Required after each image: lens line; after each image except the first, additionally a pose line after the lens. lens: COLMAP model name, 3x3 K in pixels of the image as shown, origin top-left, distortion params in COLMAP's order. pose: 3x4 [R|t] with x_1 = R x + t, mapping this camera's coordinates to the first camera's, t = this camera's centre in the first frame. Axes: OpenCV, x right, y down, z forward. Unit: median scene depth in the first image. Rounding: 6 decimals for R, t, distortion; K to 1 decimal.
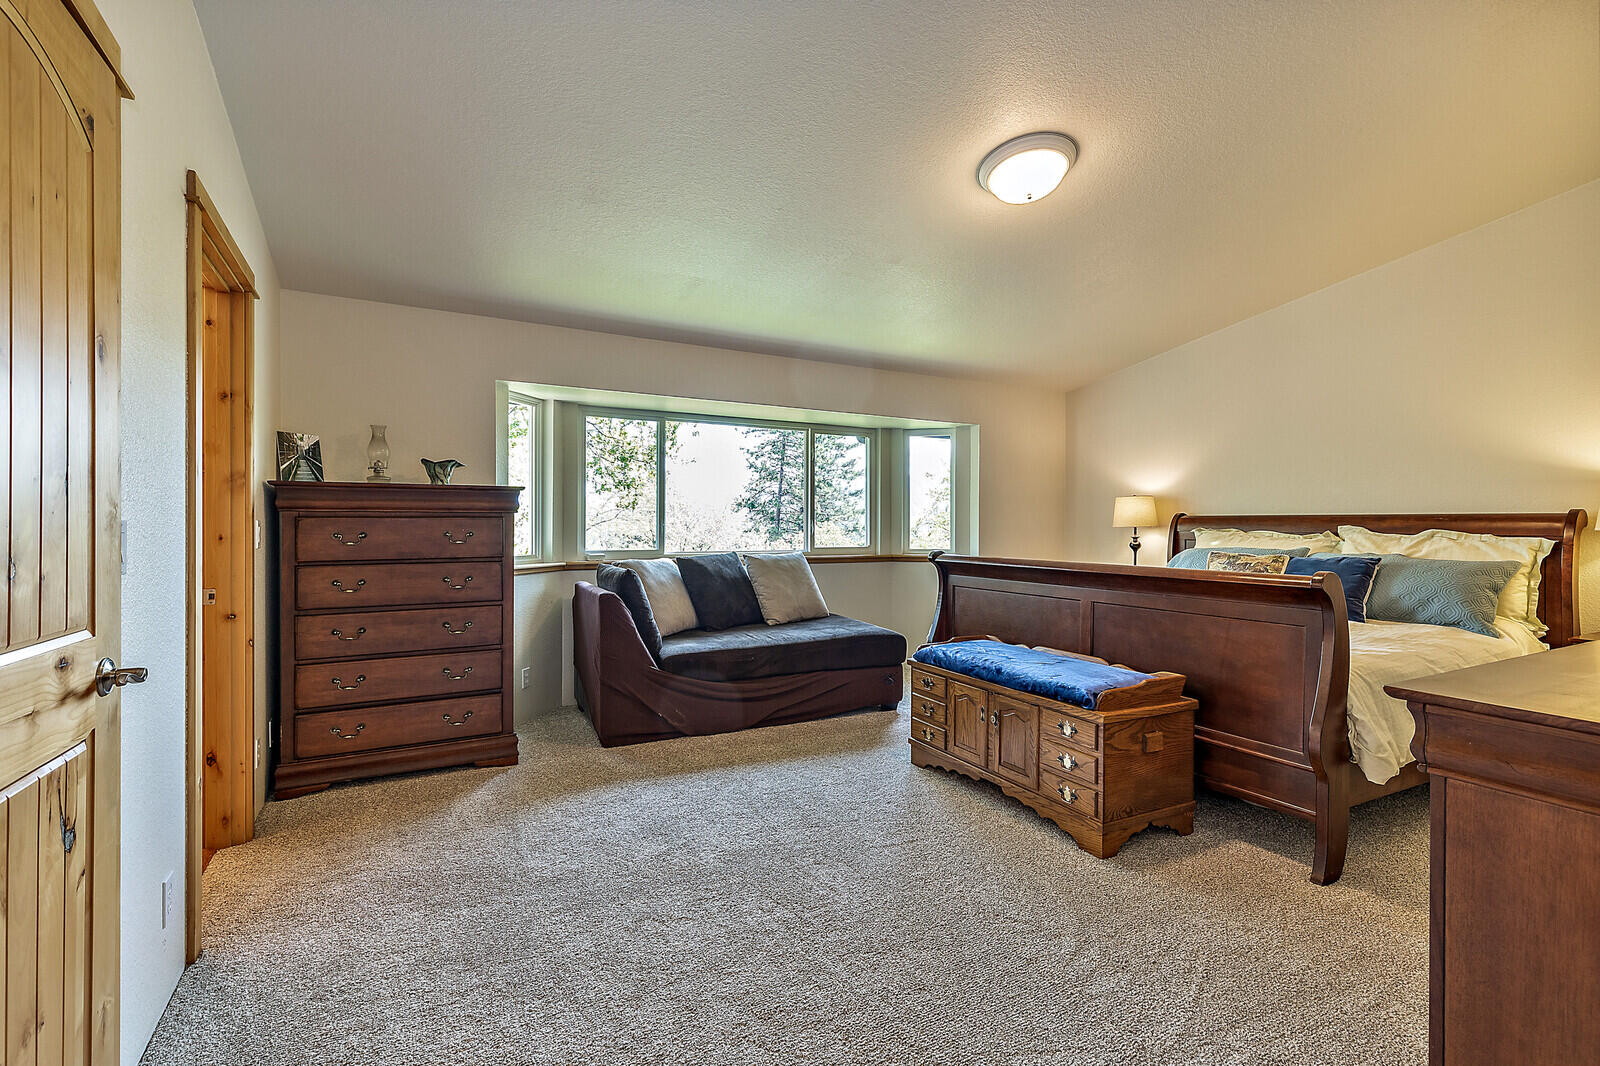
lens RADIAL K [[719.5, 0, 803.5], [0, 719.5, 528.1], [0, 0, 1]] dist [0.008752, -0.000078]
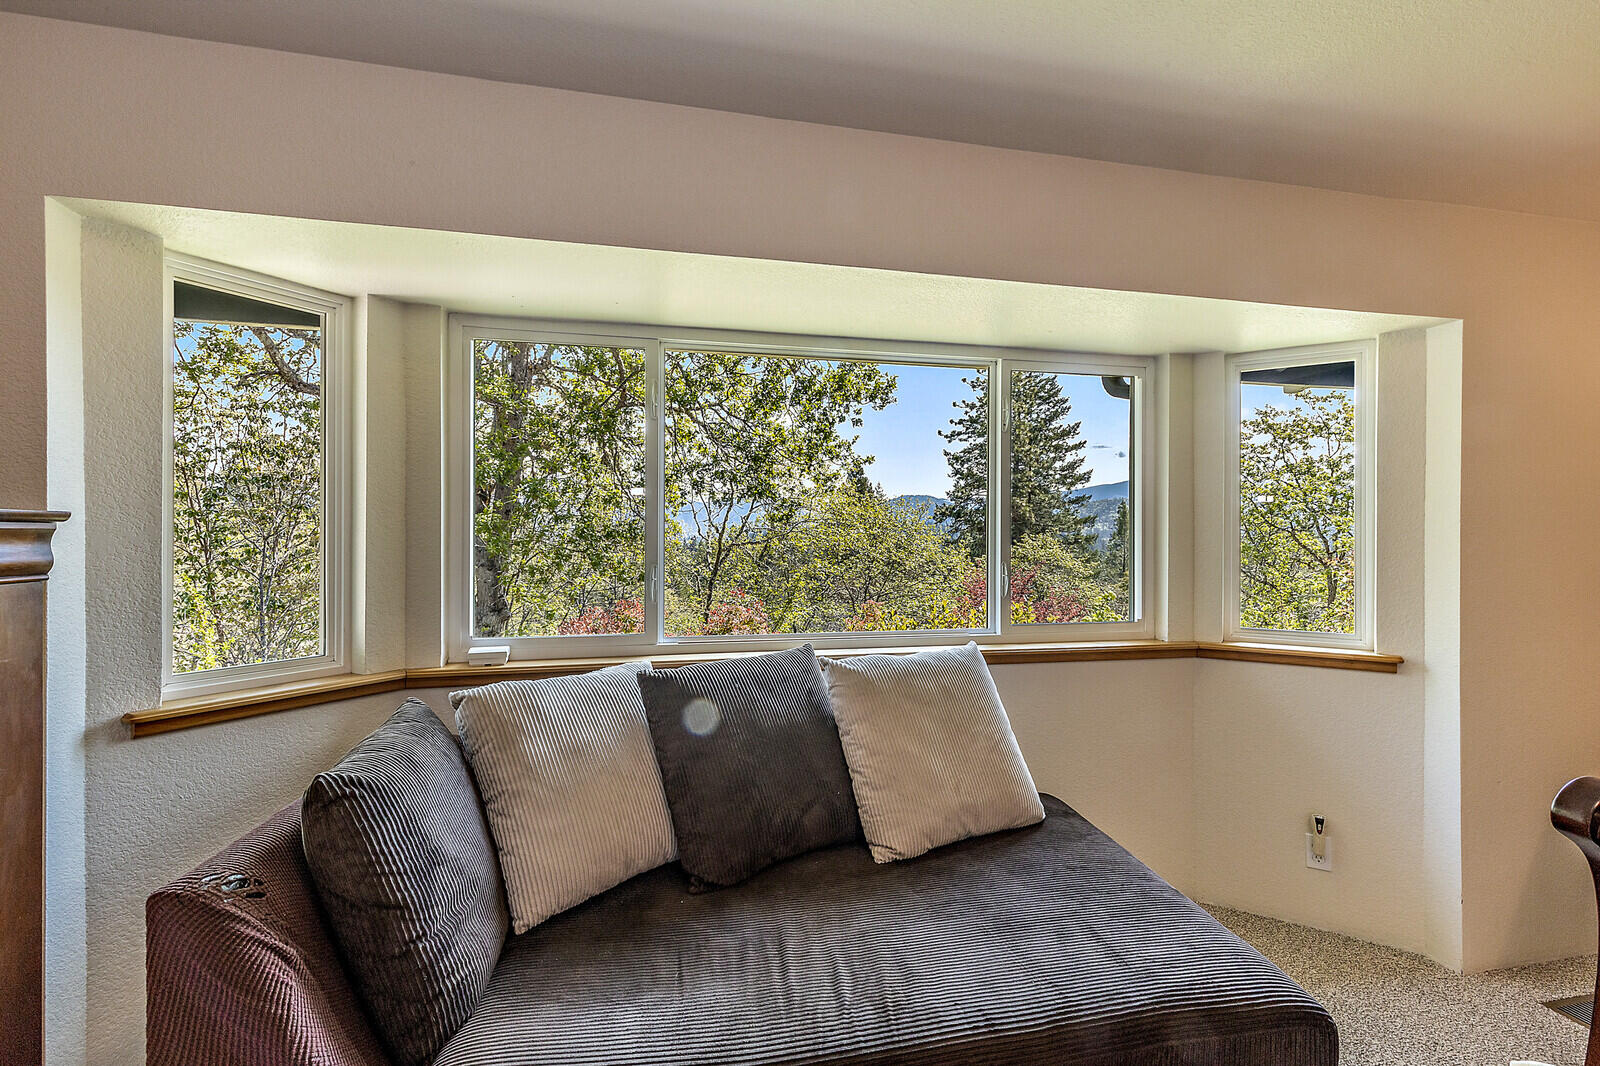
lens RADIAL K [[719.5, 0, 803.5], [0, 719.5, 528.1], [0, 0, 1]] dist [0.008752, -0.000078]
pose [[0.958649, -0.001349, -0.284589, 0.004407], [-0.002153, 0.999926, -0.011993, -0.006345], [0.284584, 0.012110, 0.958575, 0.121020]]
